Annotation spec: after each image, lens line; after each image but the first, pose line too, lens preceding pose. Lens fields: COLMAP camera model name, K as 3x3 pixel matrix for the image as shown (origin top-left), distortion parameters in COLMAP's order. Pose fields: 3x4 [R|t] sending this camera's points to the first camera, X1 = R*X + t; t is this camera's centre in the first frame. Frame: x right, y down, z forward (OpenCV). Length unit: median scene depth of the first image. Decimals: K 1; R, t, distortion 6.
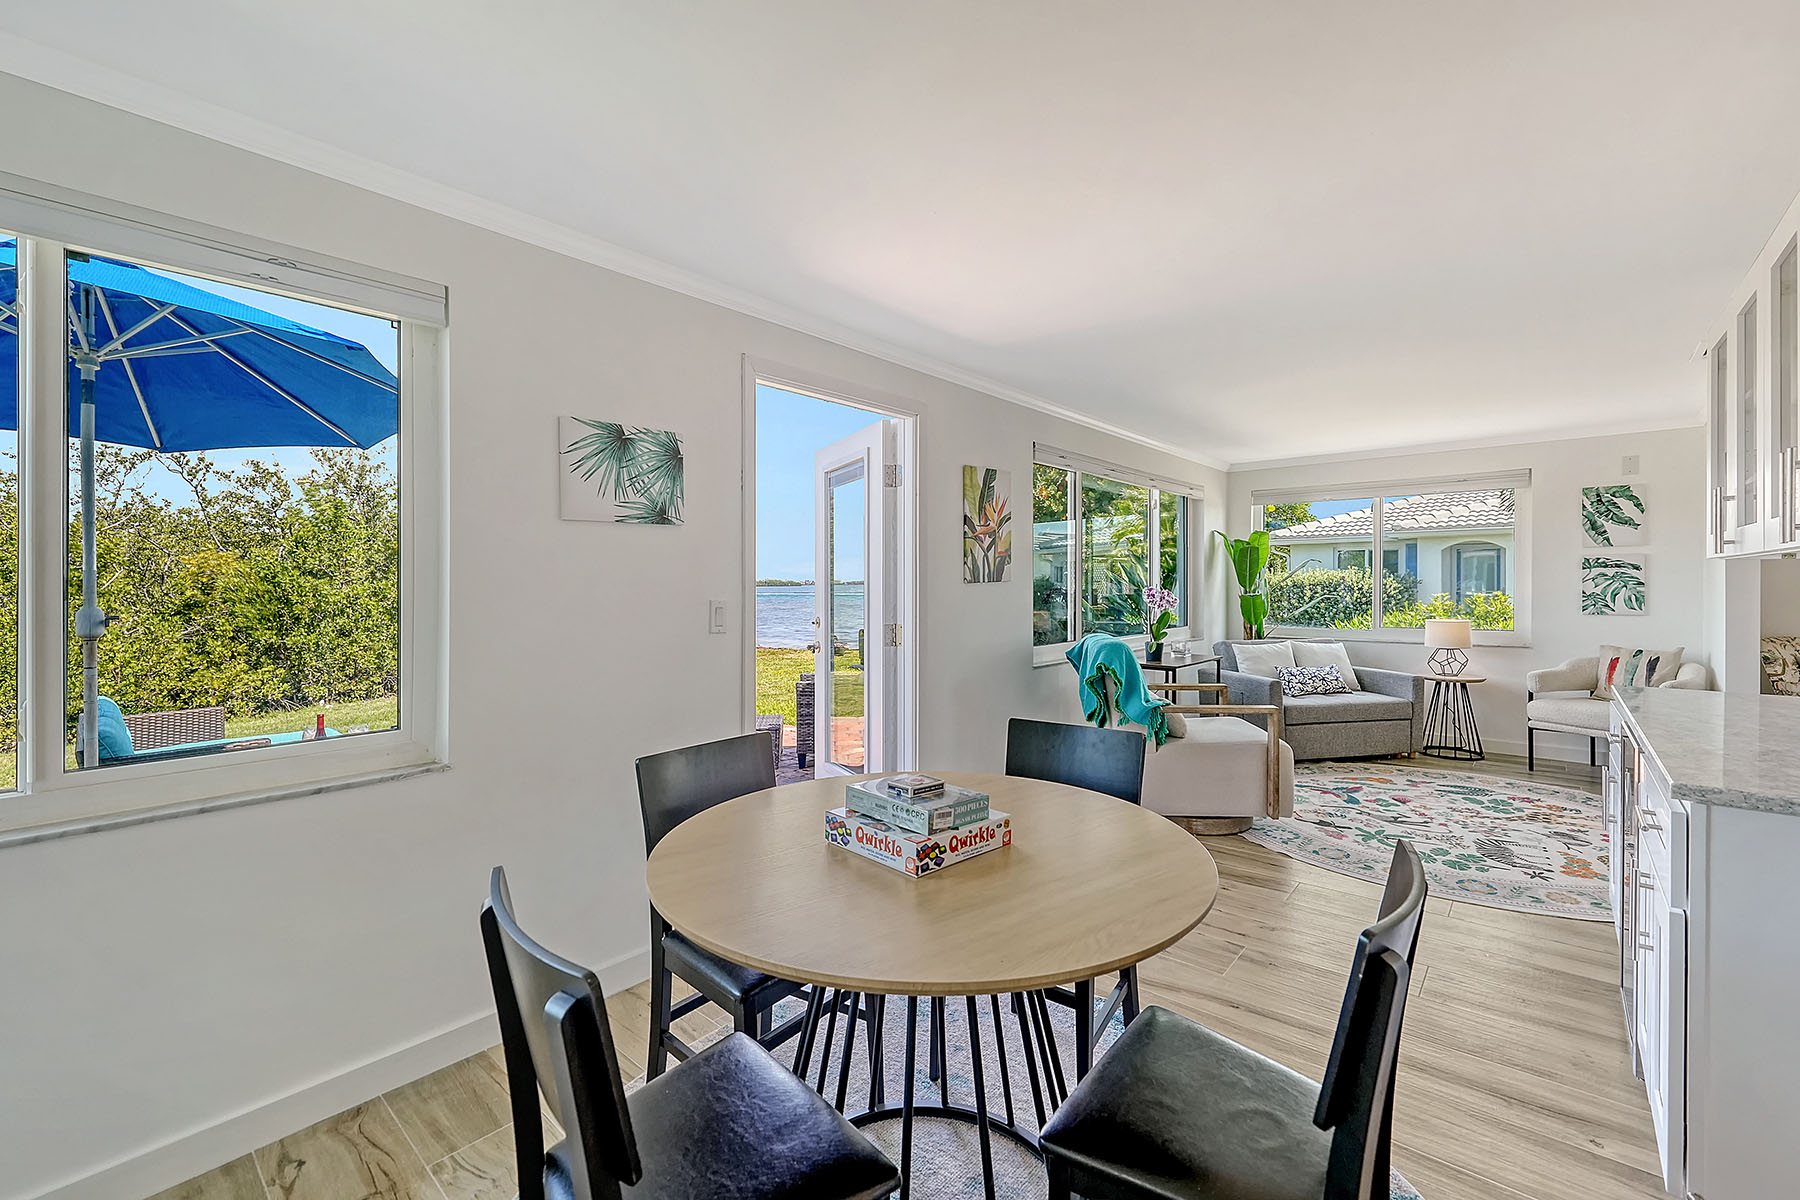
lens RADIAL K [[750.5, 0, 880.8], [0, 750.5, 585.7], [0, 0, 1]] dist [-0.003251, -0.000818]
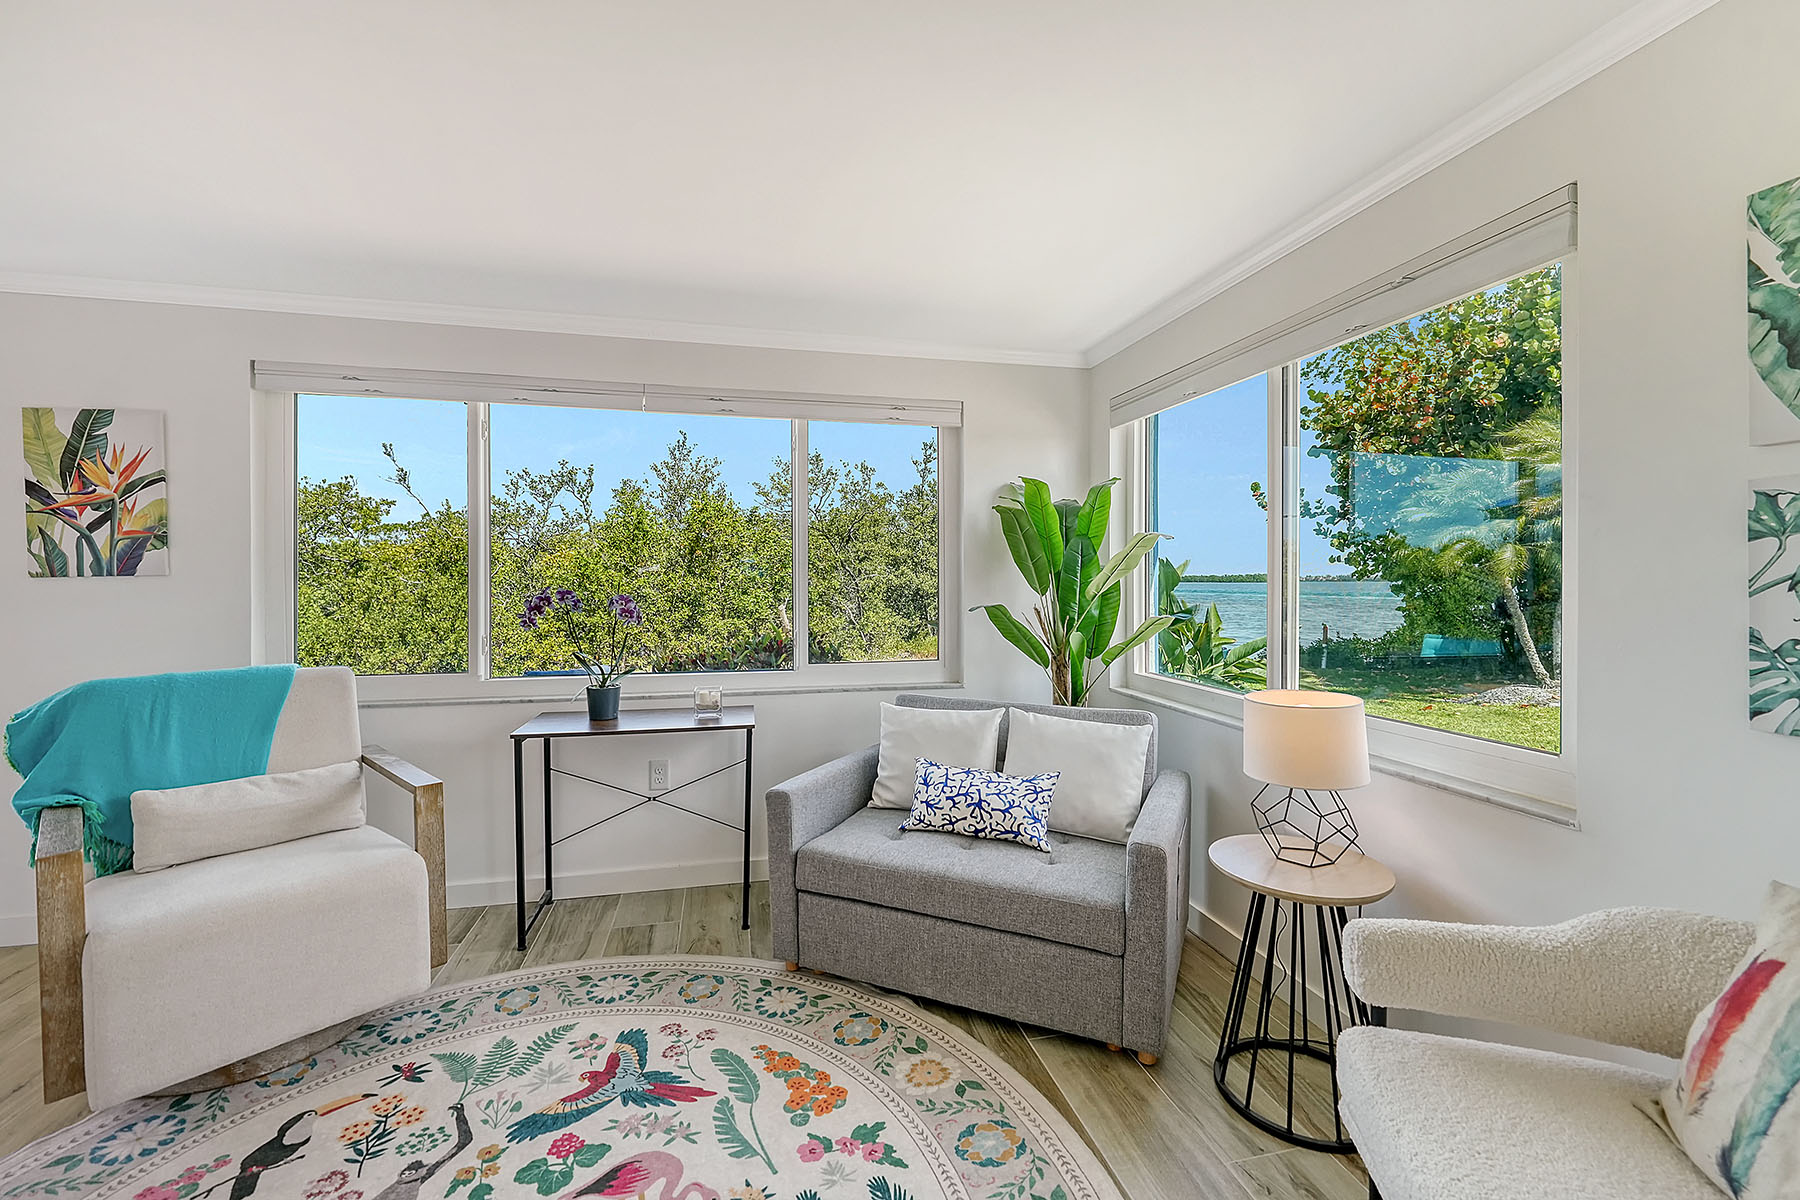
lens RADIAL K [[748.1, 0, 919.3], [0, 748.1, 584.2], [0, 0, 1]] dist [-0.010851, -0.000503]
pose [[0.818608, 0.012534, -0.574216, 0.871418], [-0.009986, 0.999921, 0.007591, -0.007245], [0.574266, -0.000480, 0.818668, 0.669698]]
